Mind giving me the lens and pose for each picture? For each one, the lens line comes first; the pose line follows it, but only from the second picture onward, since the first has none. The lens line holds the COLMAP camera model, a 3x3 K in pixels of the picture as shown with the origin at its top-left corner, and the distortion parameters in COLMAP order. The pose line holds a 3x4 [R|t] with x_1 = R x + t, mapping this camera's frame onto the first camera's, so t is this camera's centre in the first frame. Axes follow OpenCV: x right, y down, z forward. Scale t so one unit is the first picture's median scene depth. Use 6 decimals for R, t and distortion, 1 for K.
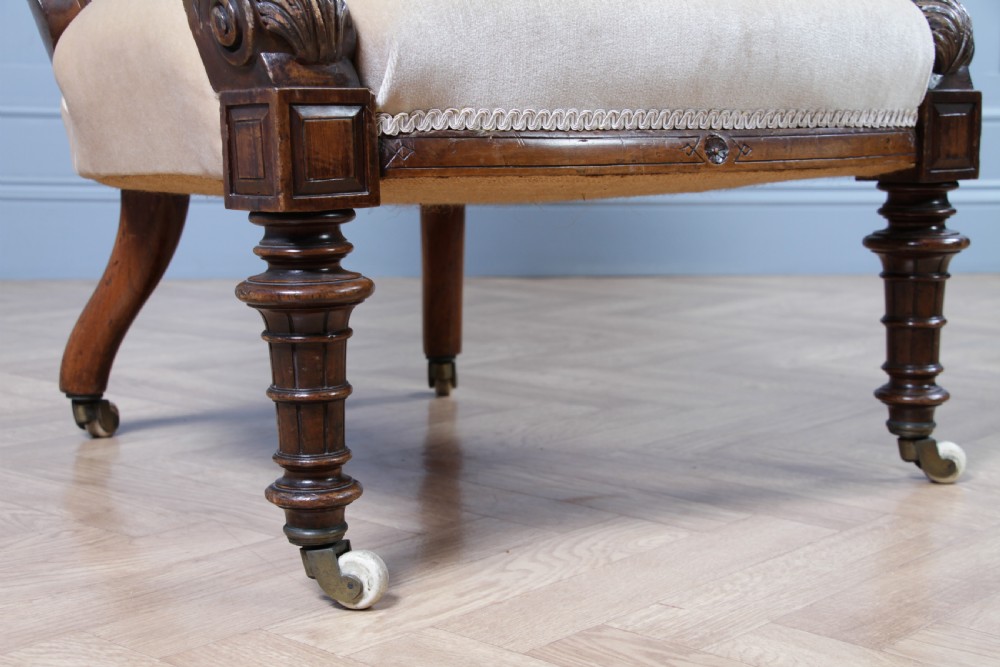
lens RADIAL K [[1623.0, 0, 499.4], [0, 1623.0, 344.9], [0, 0, 1]] dist [0.103724, 0.050192]
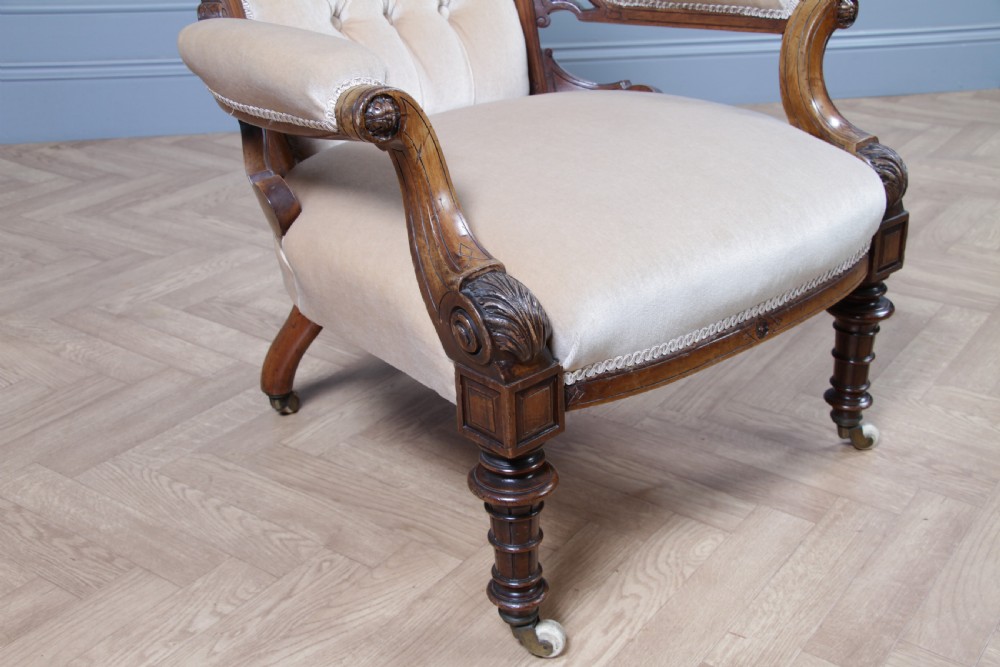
lens RADIAL K [[1202.4, 0, 500.0], [0, 1202.4, 333.5], [0, 0, 1]] dist [-0.106003, 0.515405]
pose [[0.995339, -0.051941, 0.081259, -0.192933], [0.026213, 0.956559, 0.290358, -0.437428], [-0.092810, -0.286874, 0.953462, -0.021295]]
